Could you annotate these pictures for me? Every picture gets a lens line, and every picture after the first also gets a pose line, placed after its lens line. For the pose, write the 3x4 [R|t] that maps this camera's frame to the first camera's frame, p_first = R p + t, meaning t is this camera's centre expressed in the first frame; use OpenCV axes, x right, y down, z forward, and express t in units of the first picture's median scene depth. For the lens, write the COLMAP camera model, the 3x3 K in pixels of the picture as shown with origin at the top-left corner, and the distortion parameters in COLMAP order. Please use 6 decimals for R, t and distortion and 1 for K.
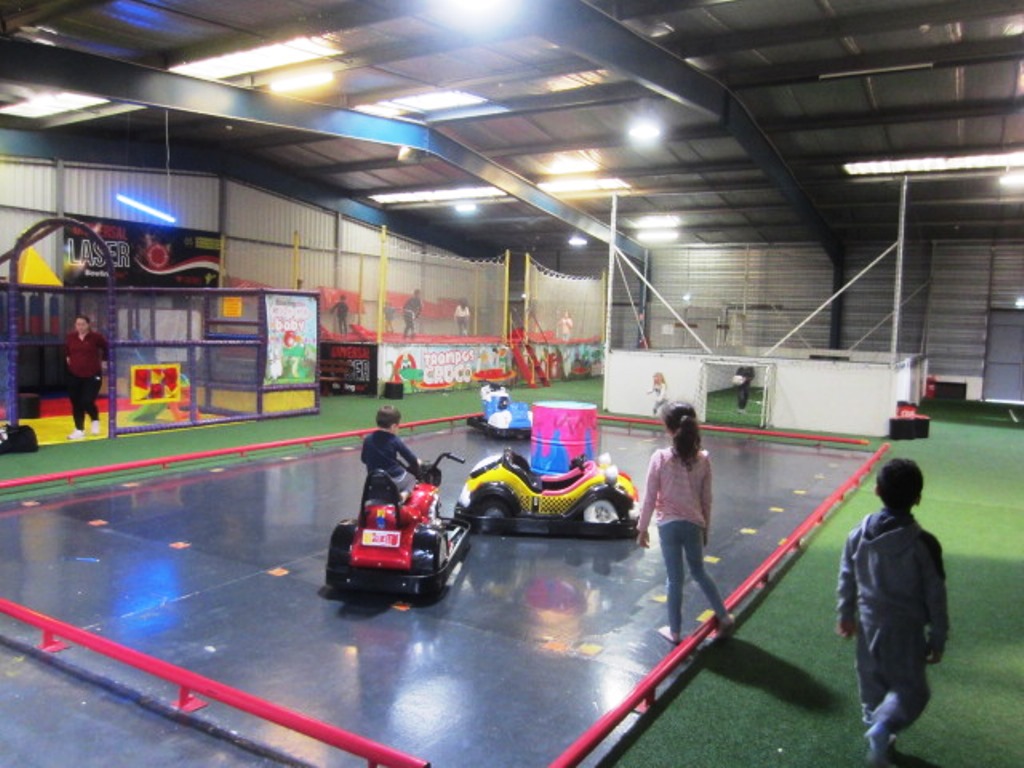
lens RADIAL K [[818.3, 0, 510.4], [0, 818.3, 384.0], [0, 0, 1]] dist [-0.000925, -0.000434]
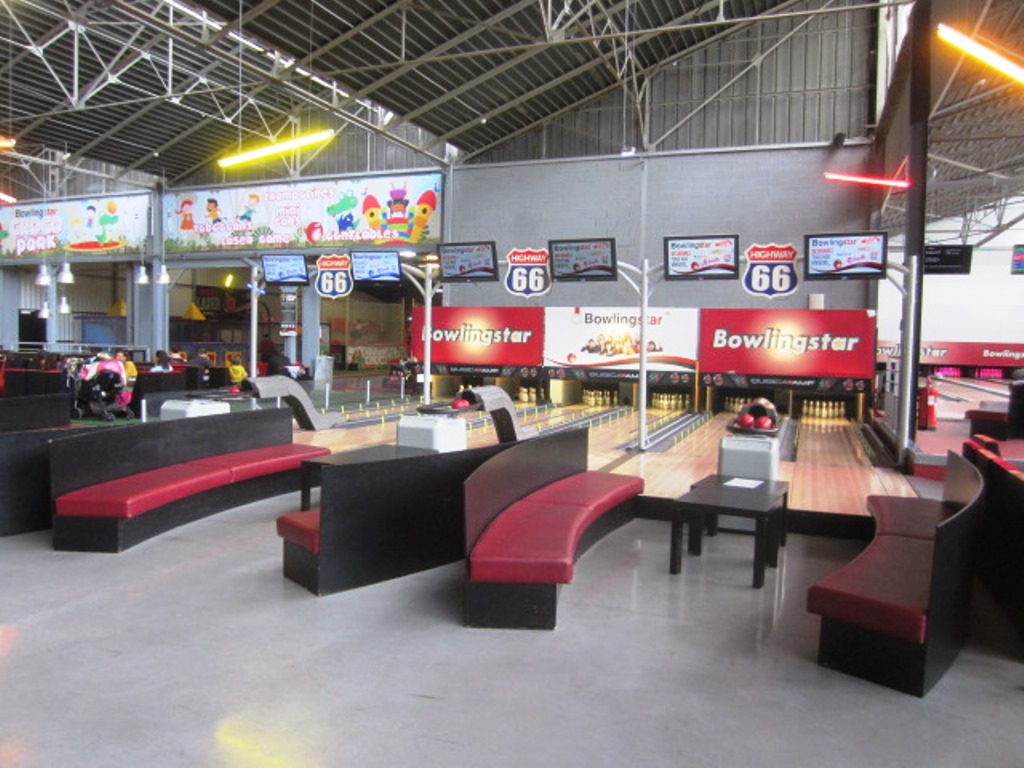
lens RADIAL K [[818.3, 0, 511.6], [0, 818.3, 381.3], [0, 0, 1]] dist [-0.000925, -0.000434]
pose [[0.986196, -0.010371, 0.165260, -0.084597], [0.011842, 0.999899, -0.007919, 0.062907], [-0.165161, 0.009767, 0.986218, -1.110752]]
